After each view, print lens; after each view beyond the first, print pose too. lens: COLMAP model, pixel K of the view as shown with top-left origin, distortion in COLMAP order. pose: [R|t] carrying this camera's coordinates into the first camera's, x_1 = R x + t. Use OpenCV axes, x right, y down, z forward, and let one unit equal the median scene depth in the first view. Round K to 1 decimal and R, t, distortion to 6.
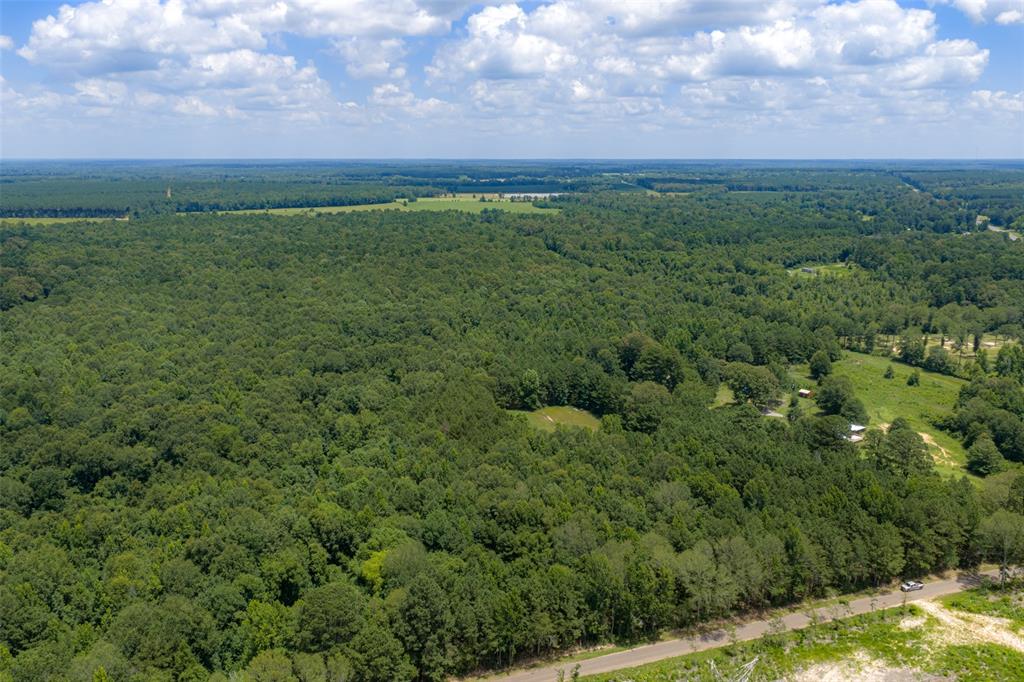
lens RADIAL K [[860.8, 0, 512.0], [0, 860.8, 341.0], [0, 0, 1]] dist [0.014599, -0.007908]
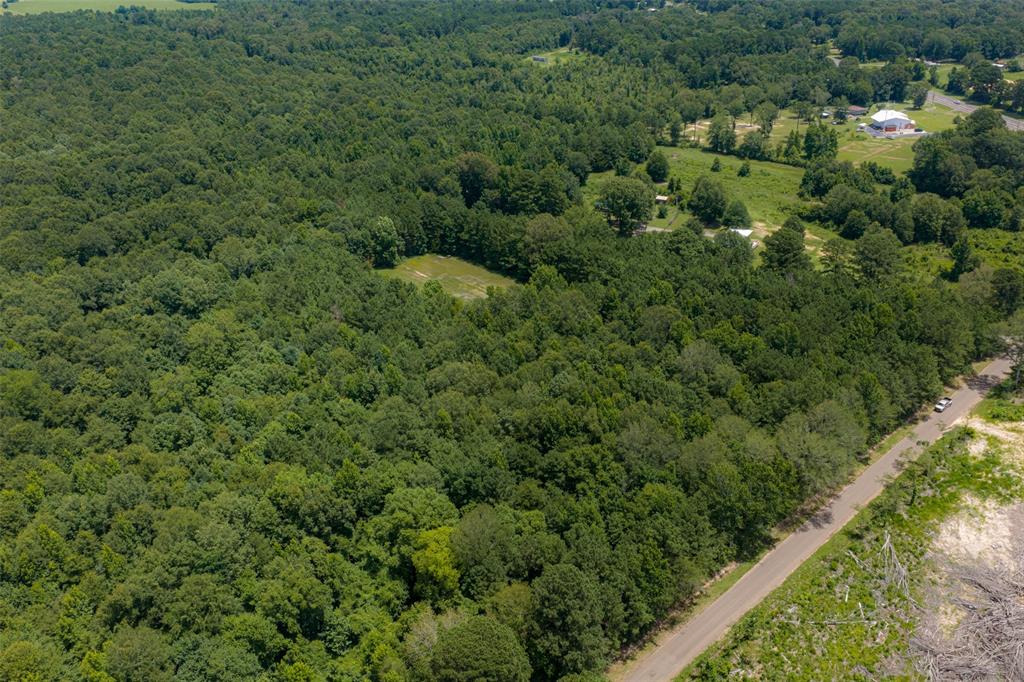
lens RADIAL K [[860.8, 0, 512.0], [0, 860.8, 341.0], [0, 0, 1]] dist [0.014599, -0.007908]
pose [[0.912220, -0.190900, 0.362509, -0.182159], [0.104062, 0.963755, 0.245659, -0.039741], [-0.396266, -0.186371, 0.899021, 0.214414]]
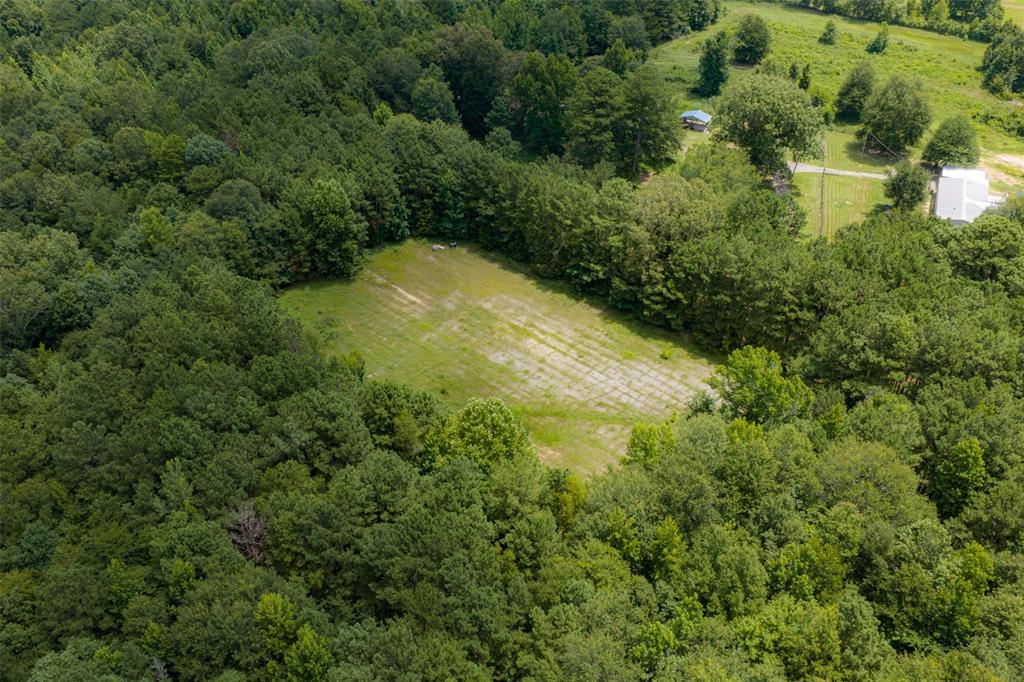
lens RADIAL K [[860.8, 0, 512.0], [0, 860.8, 341.0], [0, 0, 1]] dist [0.014599, -0.007908]
pose [[0.862905, -0.293030, 0.411738, -0.087071], [0.104673, 0.900698, 0.421648, -0.056757], [-0.494407, -0.320744, 0.807889, 0.624232]]
